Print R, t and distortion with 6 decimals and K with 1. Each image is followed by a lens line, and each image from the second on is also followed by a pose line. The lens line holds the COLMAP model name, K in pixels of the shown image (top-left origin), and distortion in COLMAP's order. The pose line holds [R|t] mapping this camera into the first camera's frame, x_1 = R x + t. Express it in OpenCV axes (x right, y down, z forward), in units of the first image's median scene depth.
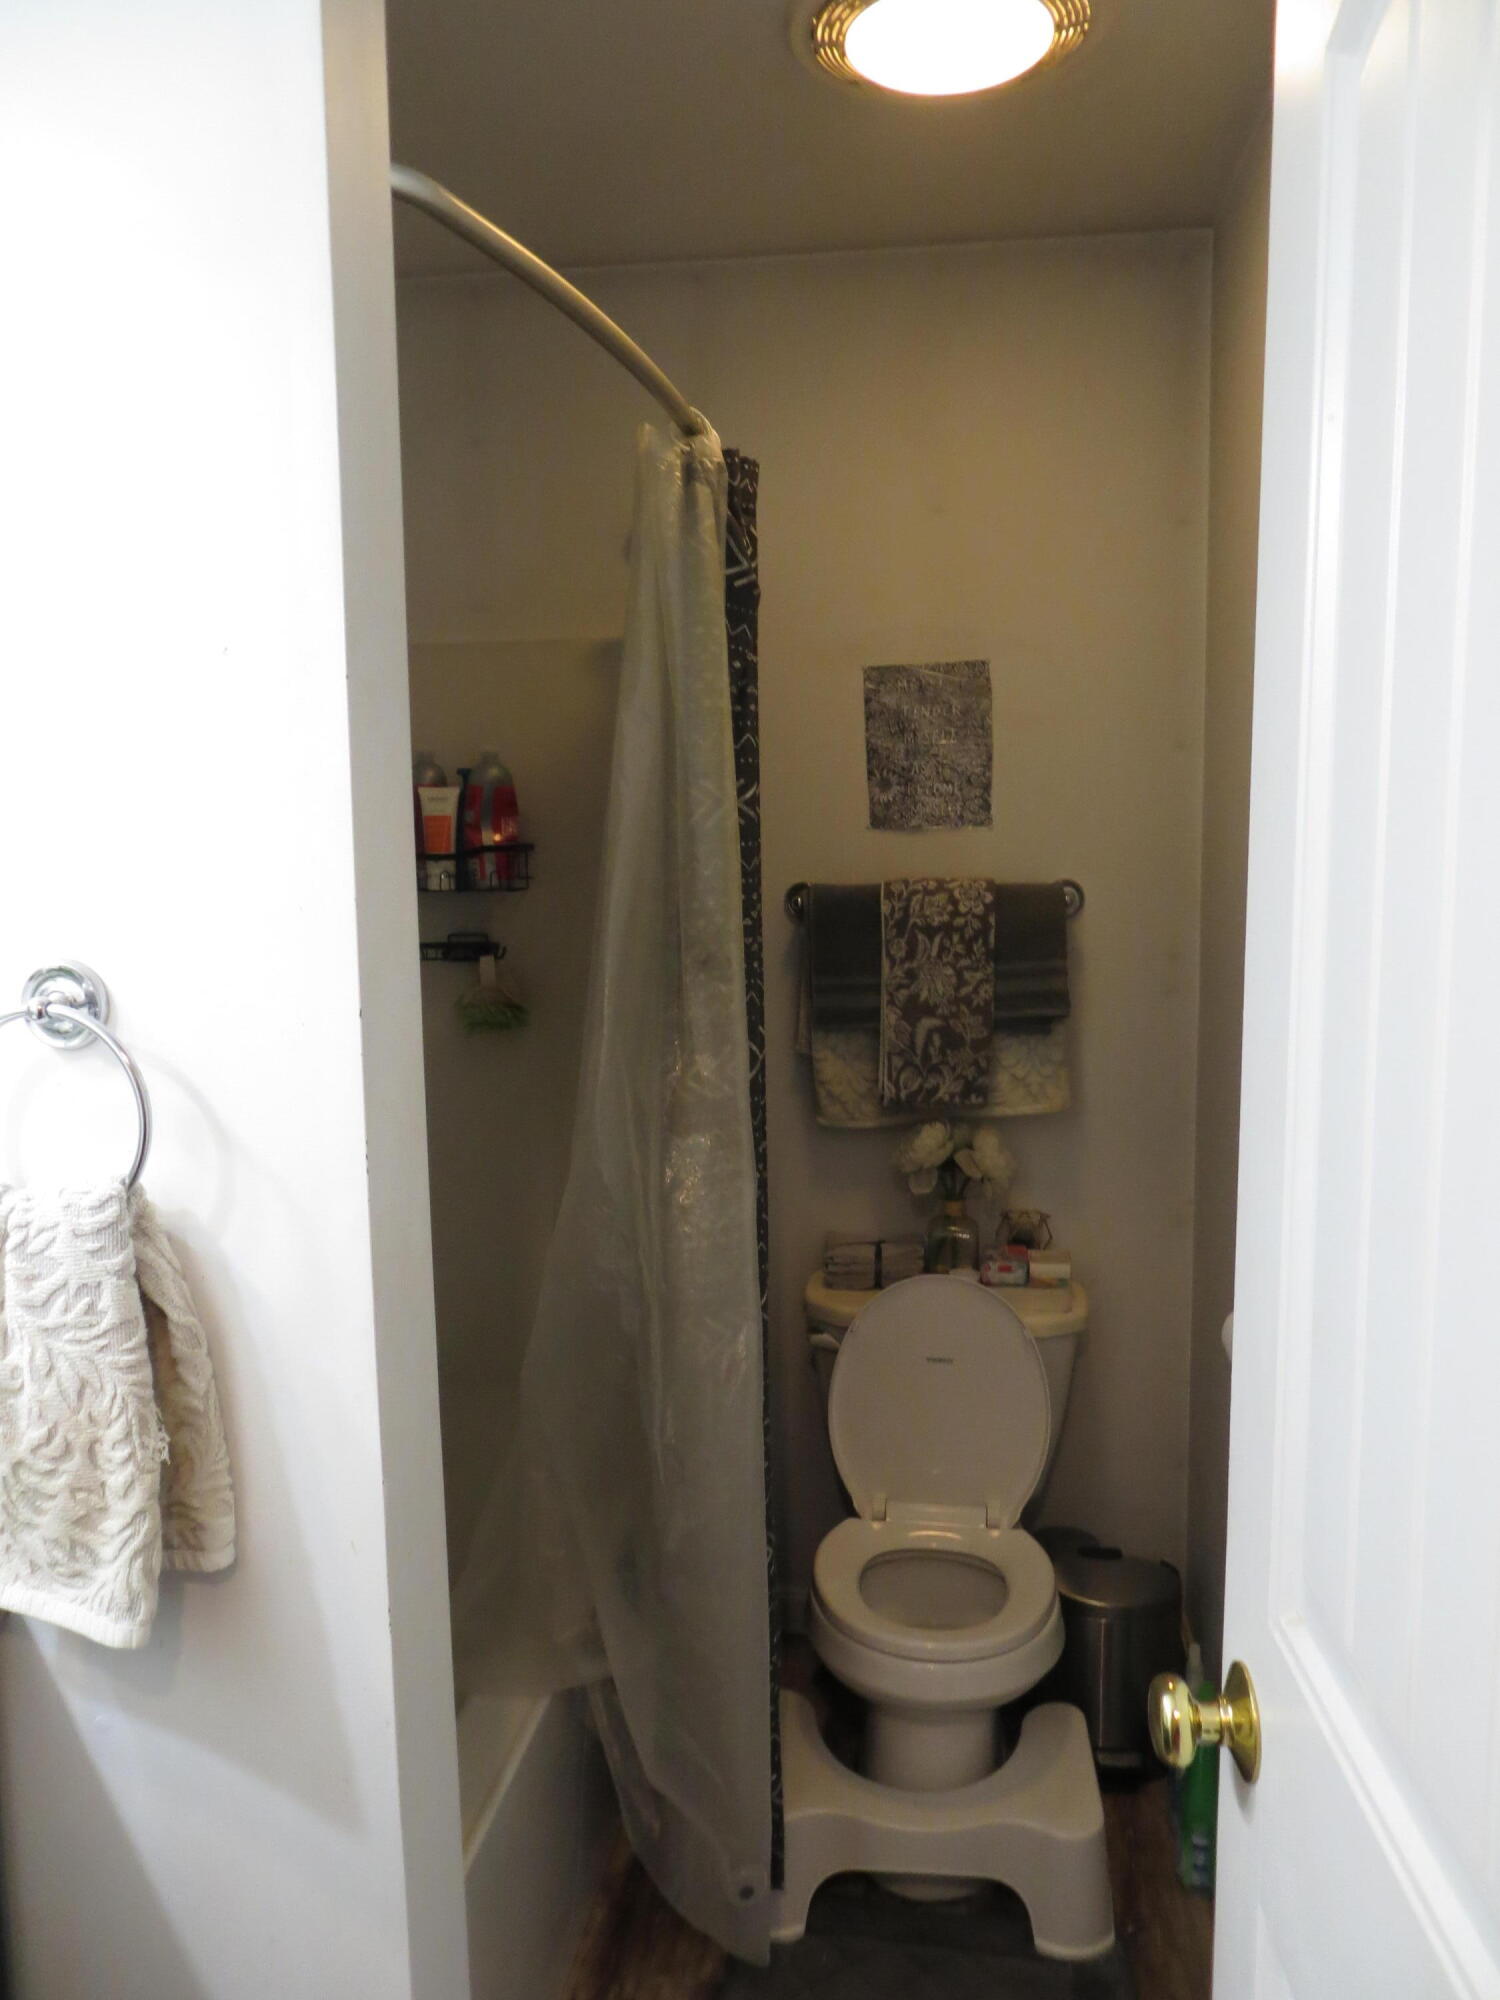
lens RADIAL K [[1505.6, 0, 755.7], [0, 1505.6, 1001.6], [0, 0, 1]] dist [-0.009272, -0.002402]
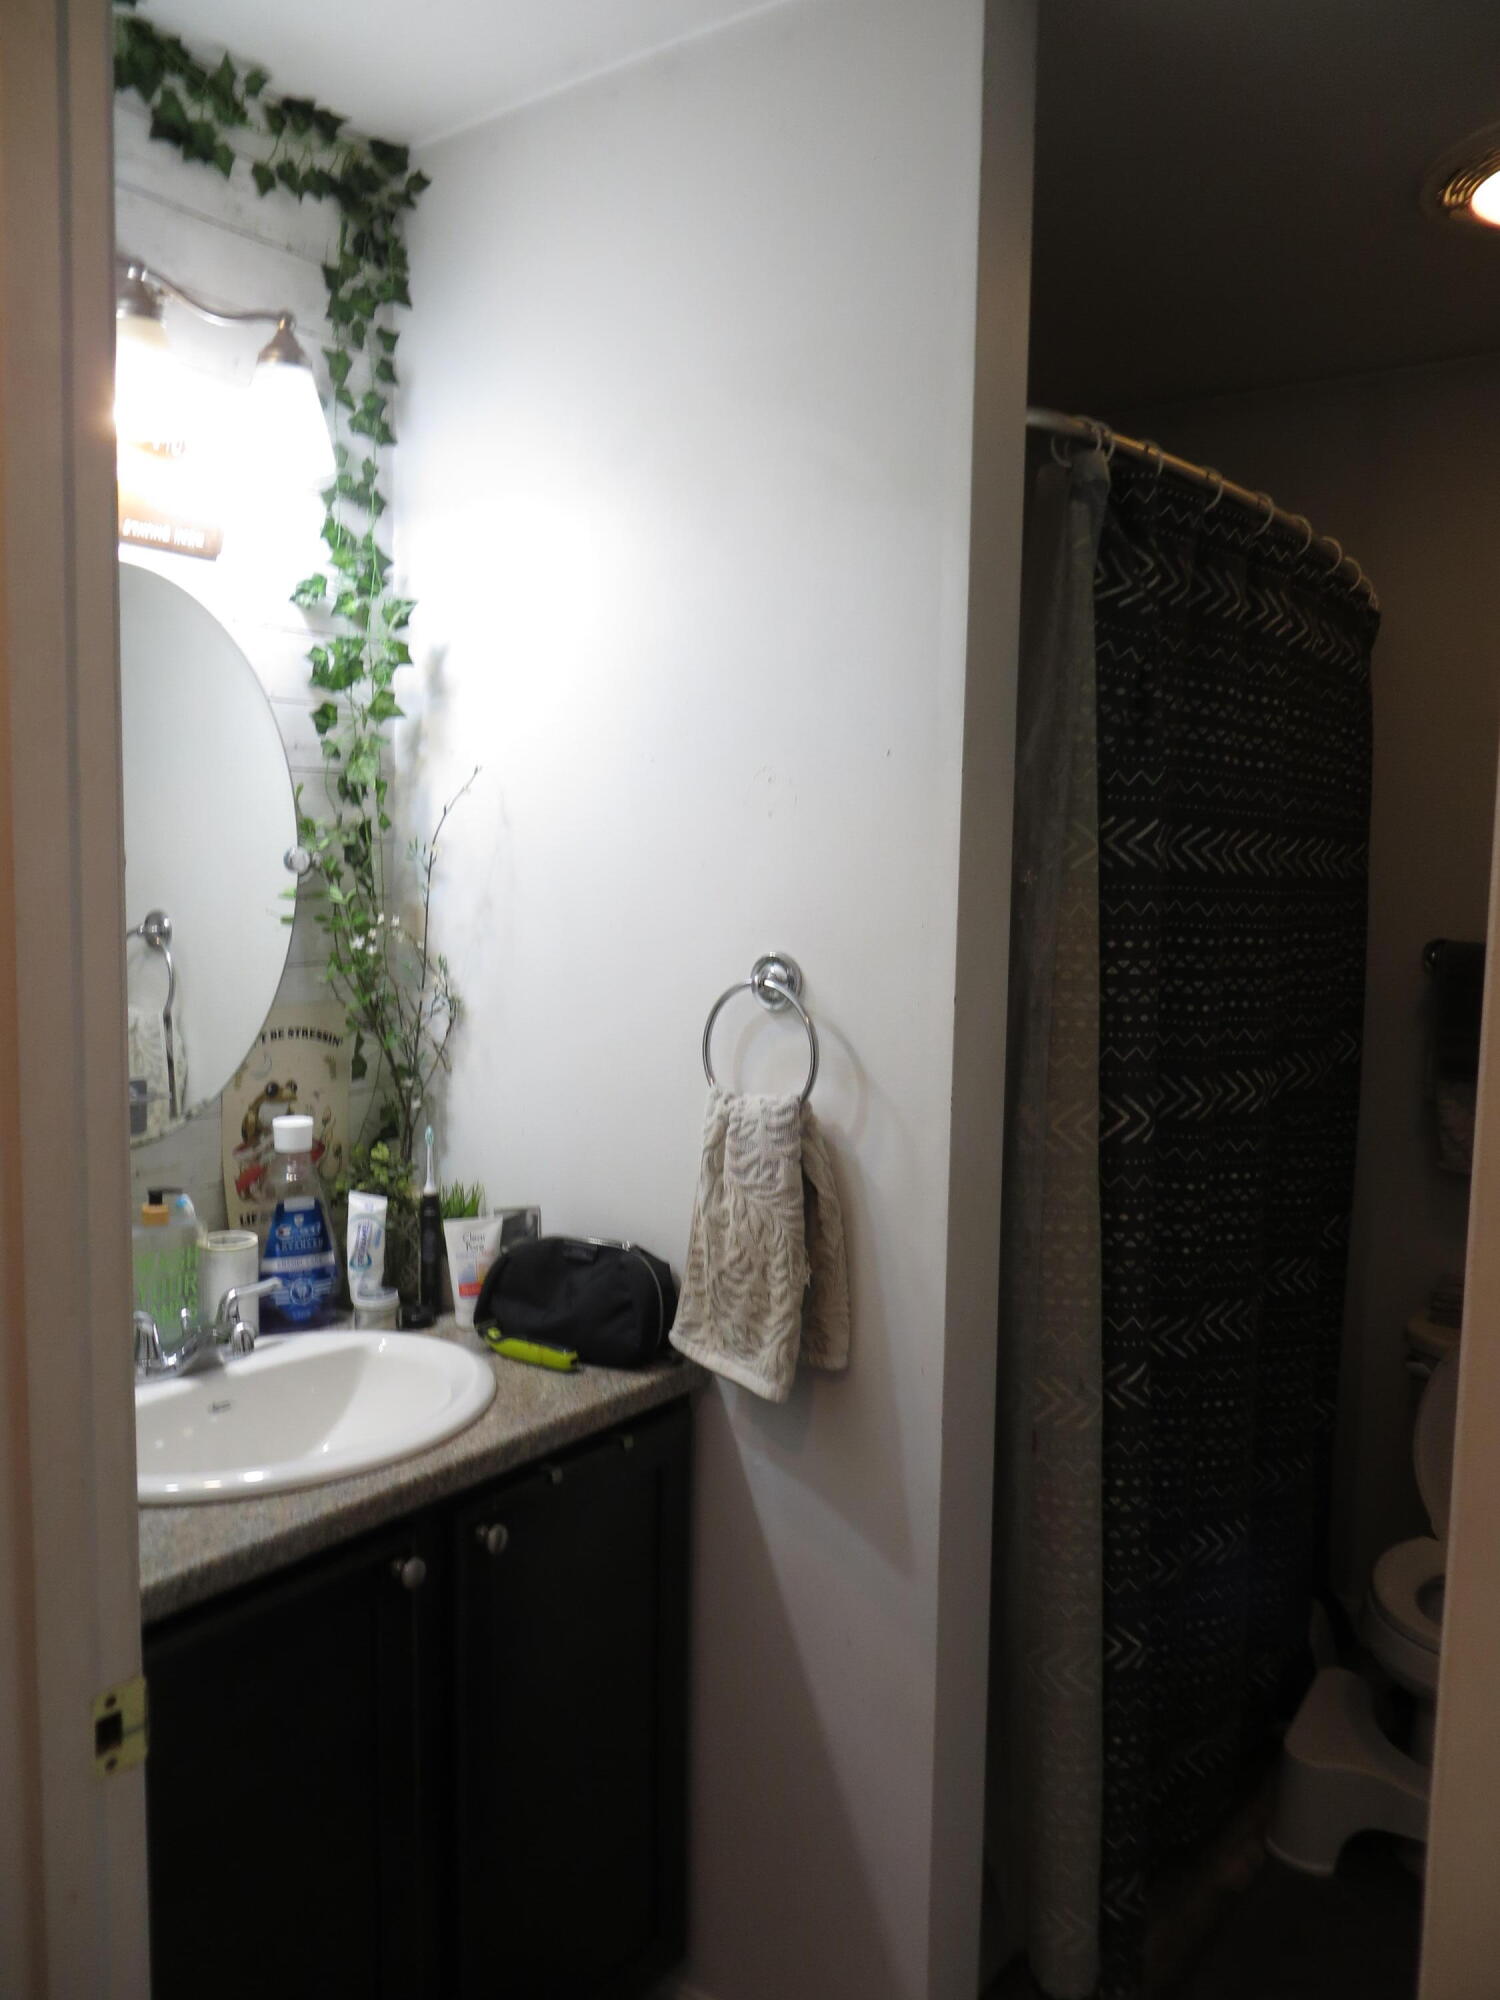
lens RADIAL K [[1505.6, 0, 748.4], [0, 1505.6, 999.8], [0, 0, 1]] dist [-0.009272, -0.002402]
pose [[0.878370, 0.068376, -0.473065, 0.250191], [-0.084708, 0.996317, -0.013277, 0.044673], [0.470415, 0.051735, 0.880927, -0.374218]]
